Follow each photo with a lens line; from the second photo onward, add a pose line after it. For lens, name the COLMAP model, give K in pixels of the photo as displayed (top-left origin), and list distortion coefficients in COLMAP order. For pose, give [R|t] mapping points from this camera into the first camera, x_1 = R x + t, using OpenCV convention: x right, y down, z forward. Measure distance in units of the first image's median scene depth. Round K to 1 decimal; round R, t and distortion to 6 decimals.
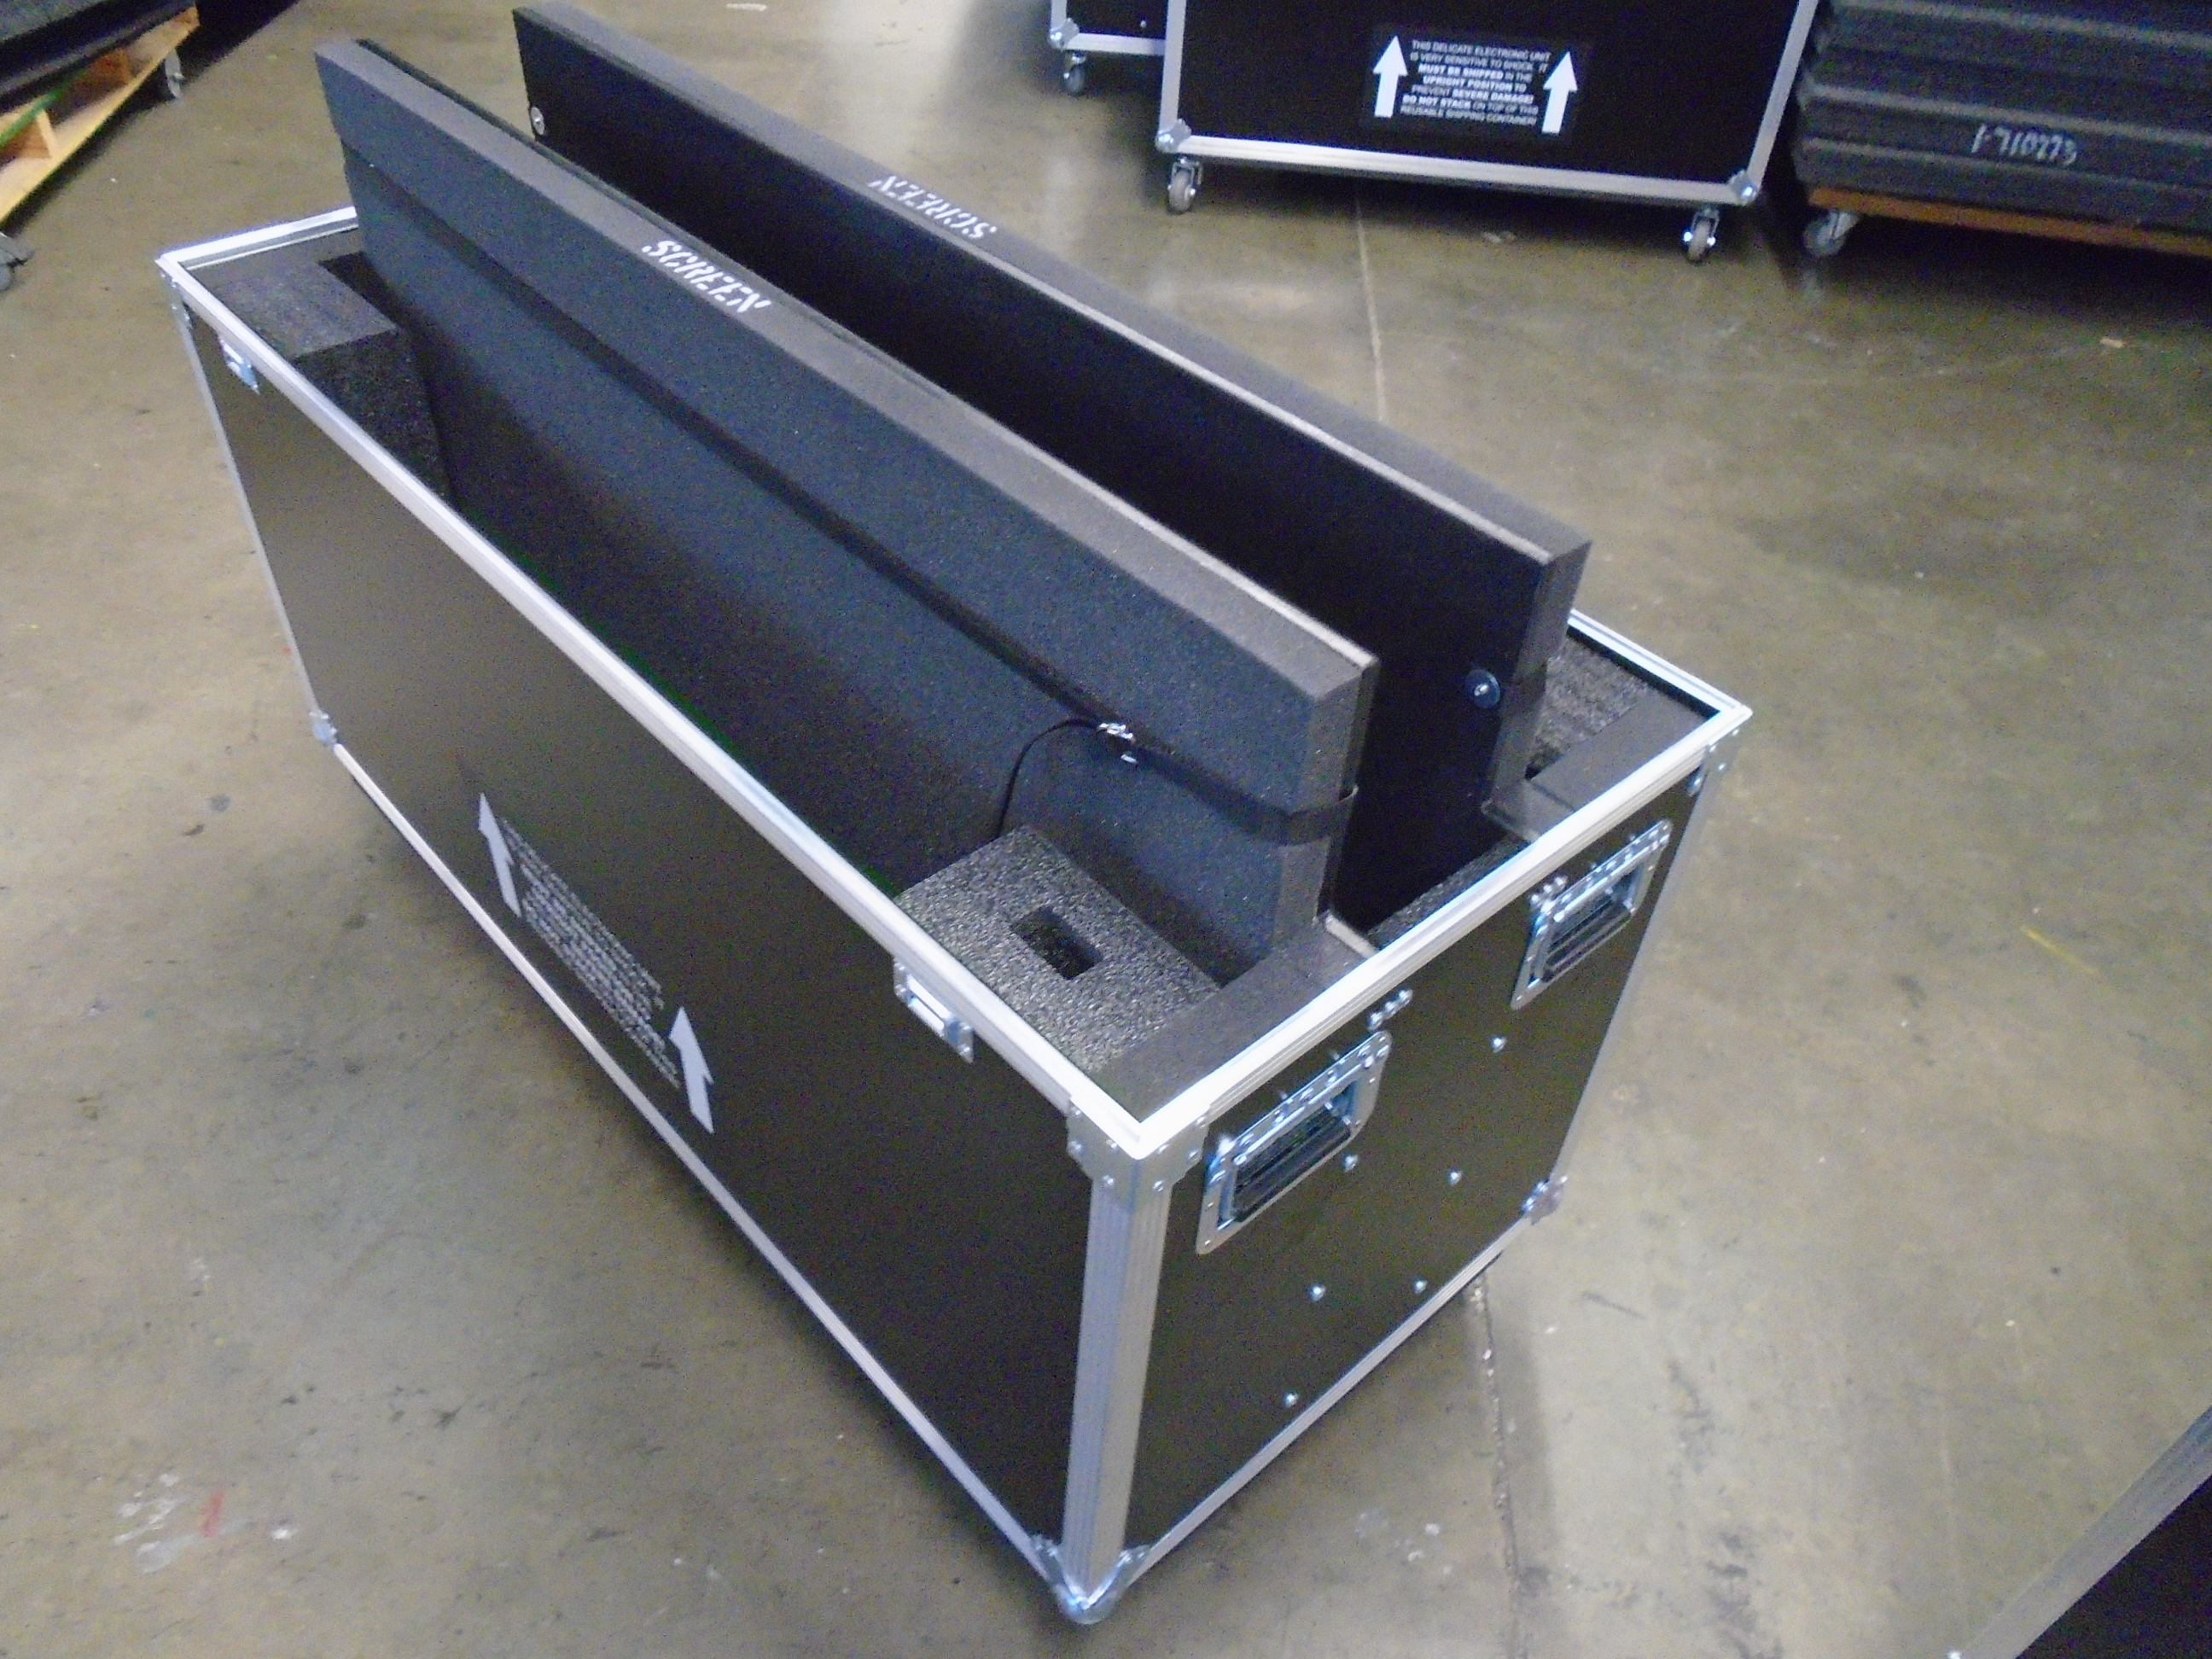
lens RADIAL K [[1676.9, 0, 1106.0], [0, 1676.9, 829.5], [0, 0, 1]] dist [-0.010067, 0.003193]
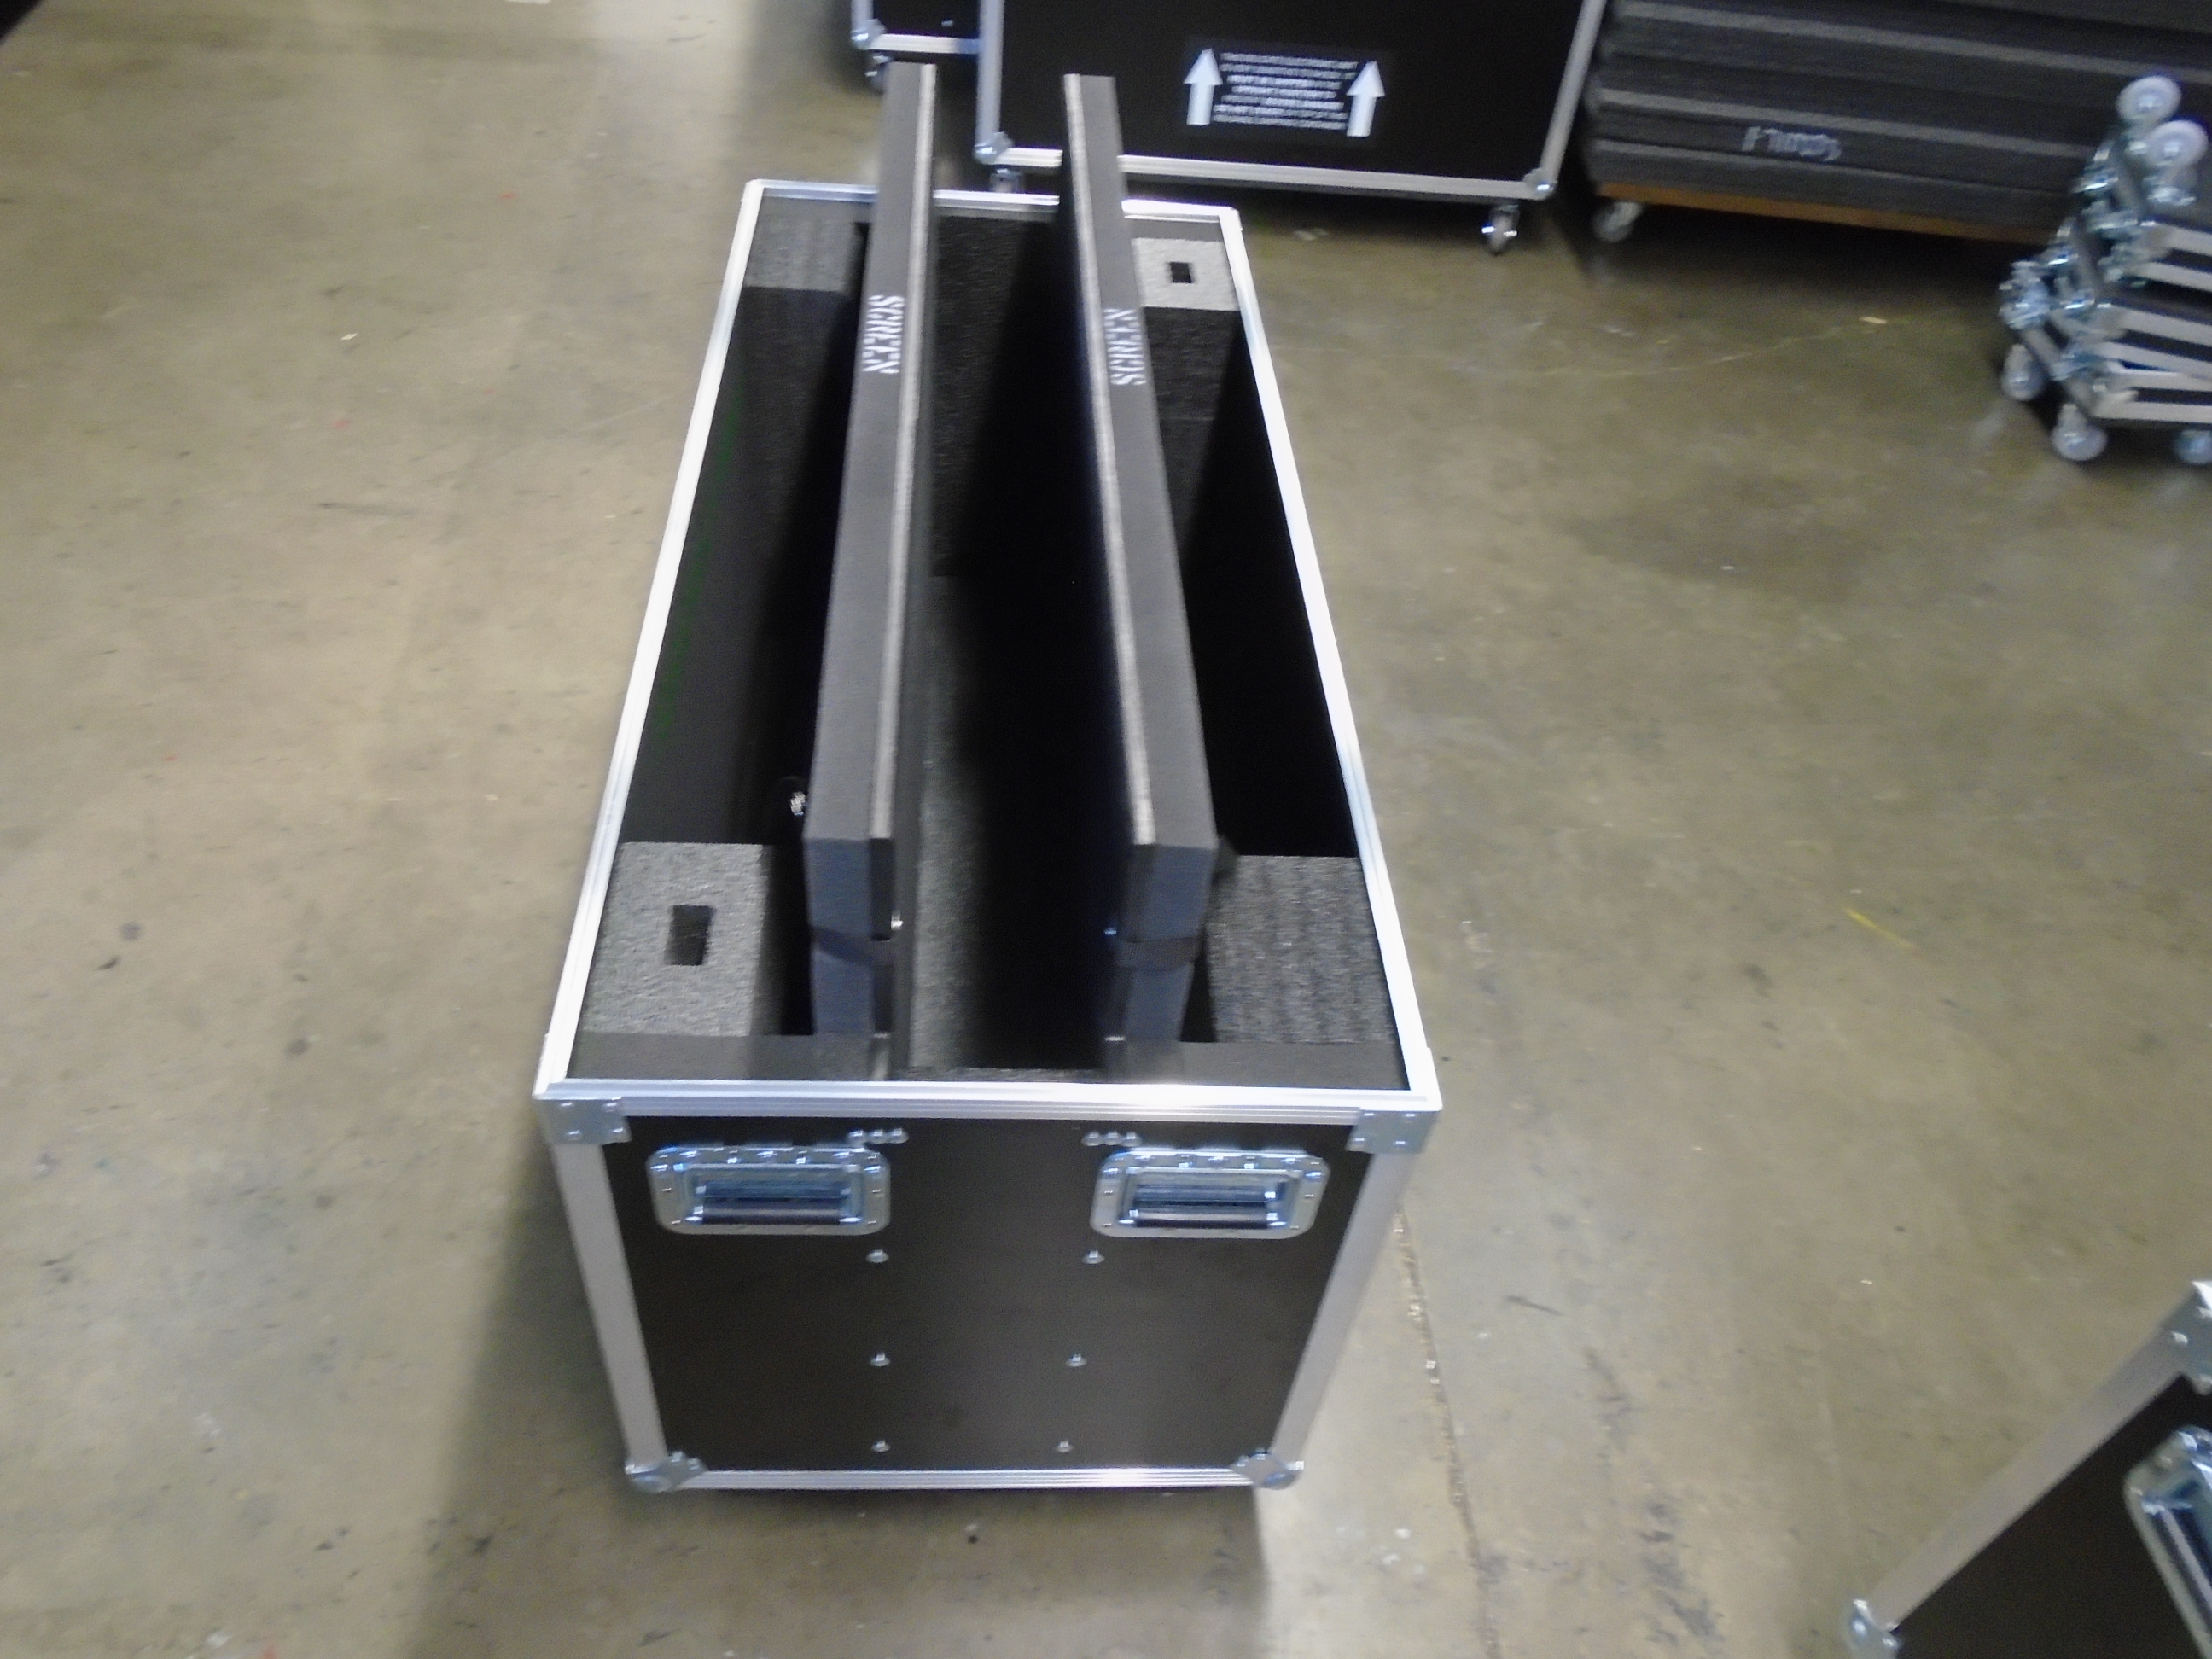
lens RADIAL K [[1676.9, 0, 1106.0], [0, 1676.9, 829.5], [0, 0, 1]] dist [-0.010067, 0.003193]
pose [[0.990314, -0.075039, 0.116820, -0.044195], [0.069220, 0.996187, 0.053099, -0.056717], [-0.120359, -0.044498, 0.991733, -0.030840]]
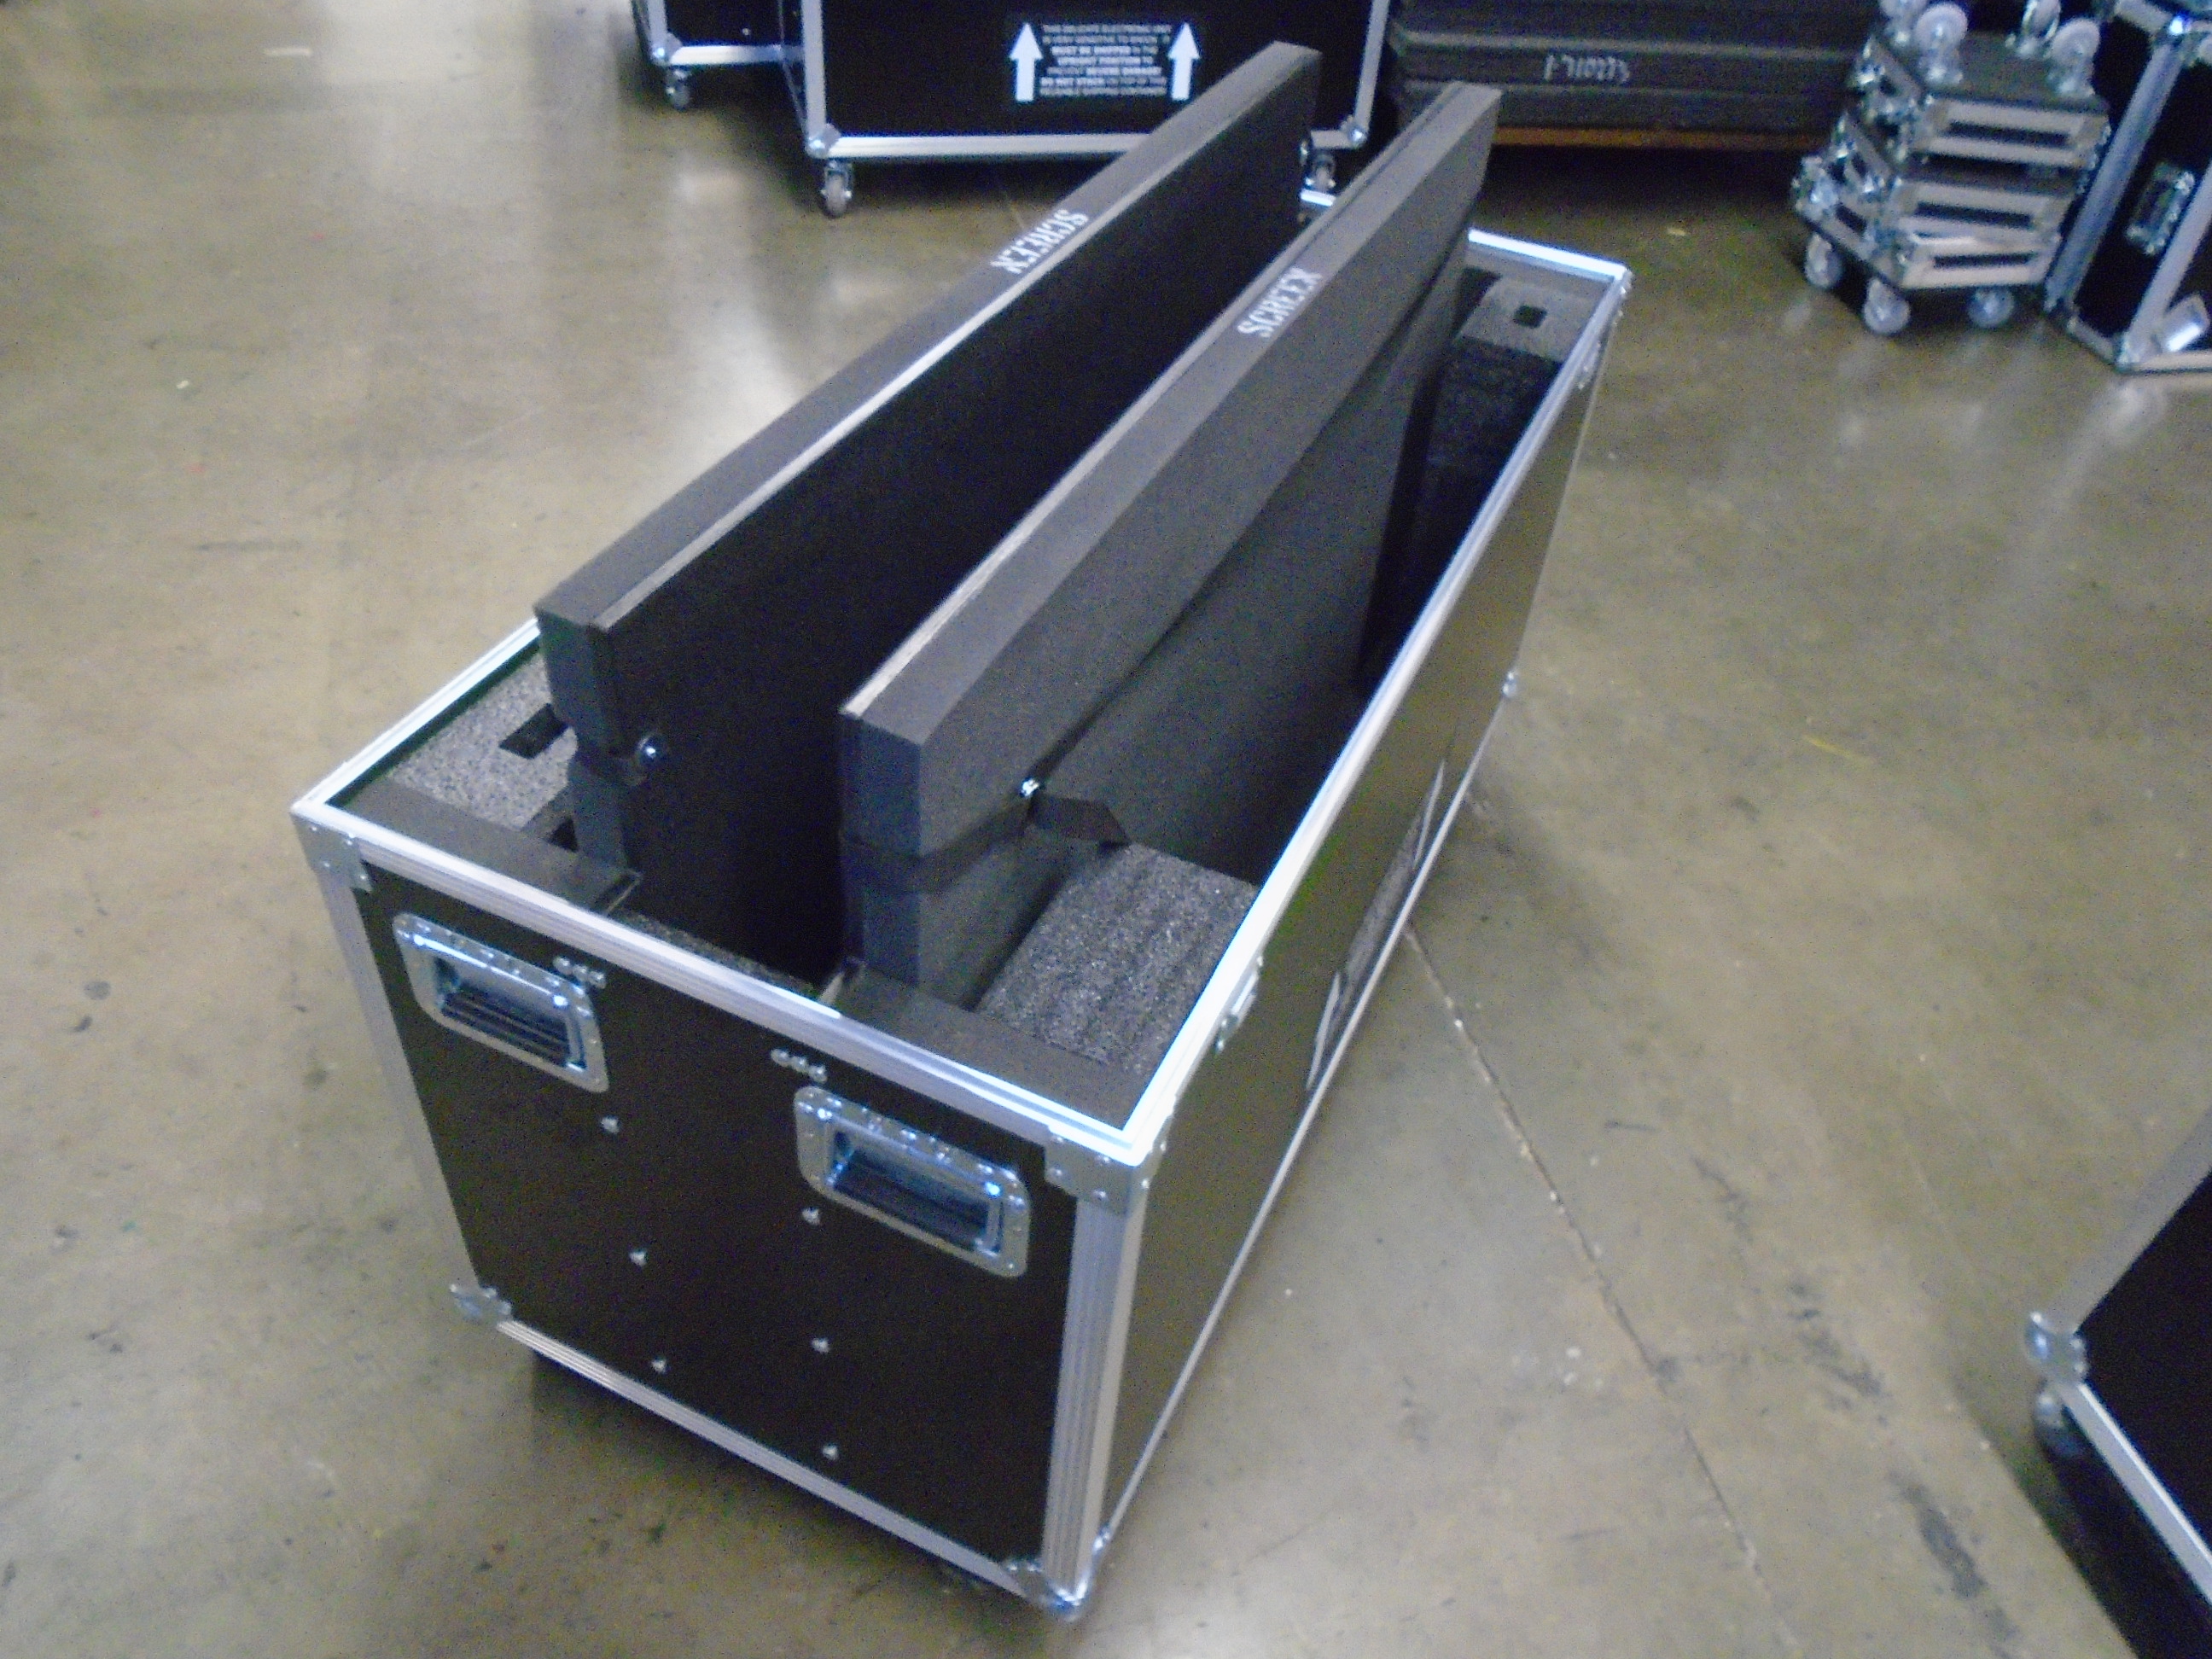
lens RADIAL K [[1664.6, 0, 1110.5], [0, 1664.6, 833.2], [0, 0, 1]] dist [-0.008974, -0.004991]
pose [[0.946817, -0.208513, 0.245071, -0.136059], [0.204611, 0.977960, 0.041575, -0.015277], [-0.248338, 0.010780, 0.968613, -0.003786]]
